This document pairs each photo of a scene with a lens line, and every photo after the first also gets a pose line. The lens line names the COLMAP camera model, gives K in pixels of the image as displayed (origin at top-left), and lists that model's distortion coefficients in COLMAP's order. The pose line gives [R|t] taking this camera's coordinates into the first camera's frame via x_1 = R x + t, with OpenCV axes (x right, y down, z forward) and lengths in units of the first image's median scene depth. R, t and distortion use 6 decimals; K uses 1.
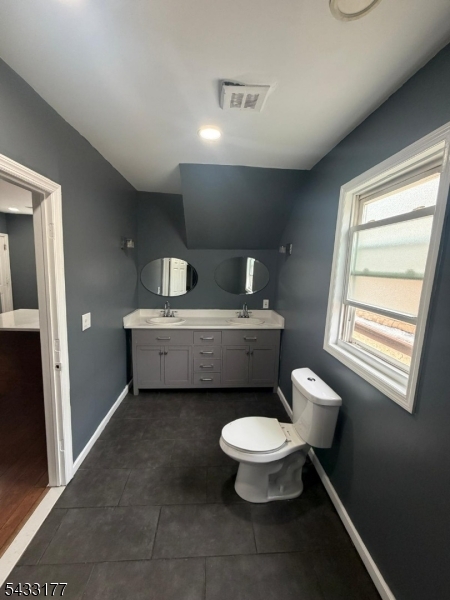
lens RADIAL K [[237.7, 0, 226.4], [0, 237.7, 299.0], [0, 0, 1]] dist [0.002350, -0.000039]
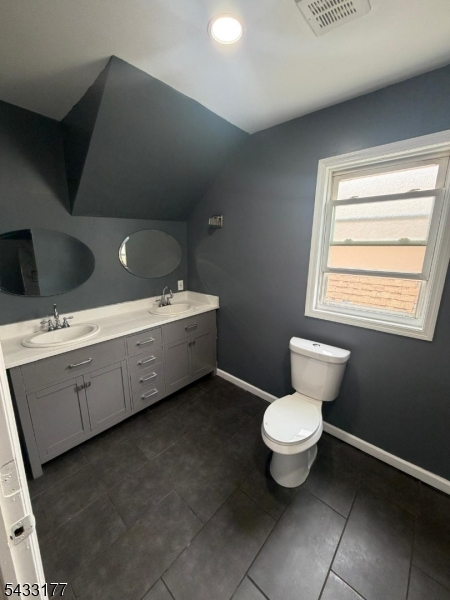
lens RADIAL K [[237.7, 0, 226.6], [0, 237.7, 297.7], [0, 0, 1]] dist [0.002350, -0.000039]
pose [[0.718958, -0.178815, 0.671658, -0.368141], [0.116438, 0.983670, 0.137243, -0.039957], [-0.685231, -0.020465, 0.728038, 0.296891]]
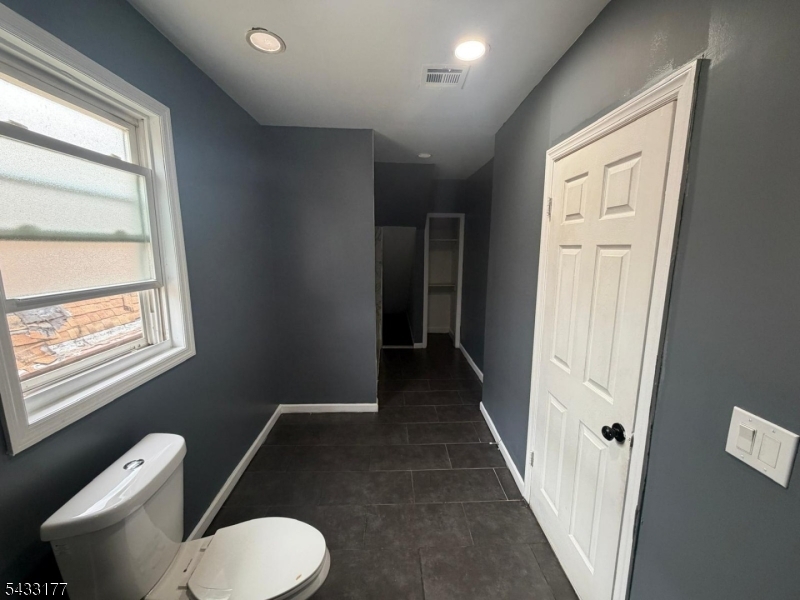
lens RADIAL K [[316.9, 0, 404.5], [0, 316.9, 300.0], [0, 0, 1]] dist [0.002350, -0.000039]
pose [[-0.998454, -0.049840, 0.024620, -0.109114], [-0.040140, 0.952796, 0.300947, -0.110188], [-0.038457, 0.299493, -0.953323, 0.874962]]
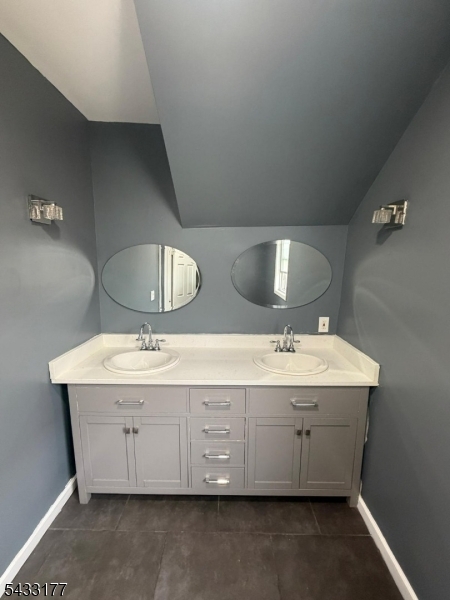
lens RADIAL K [[237.7, 0, 226.4], [0, 237.7, 298.5], [0, 0, 1]] dist [0.002350, -0.000039]
pose [[0.996795, -0.005381, -0.079813, -0.019805], [0.006420, 0.999898, 0.012770, -0.057519], [0.079736, -0.013241, 0.996728, 0.511712]]
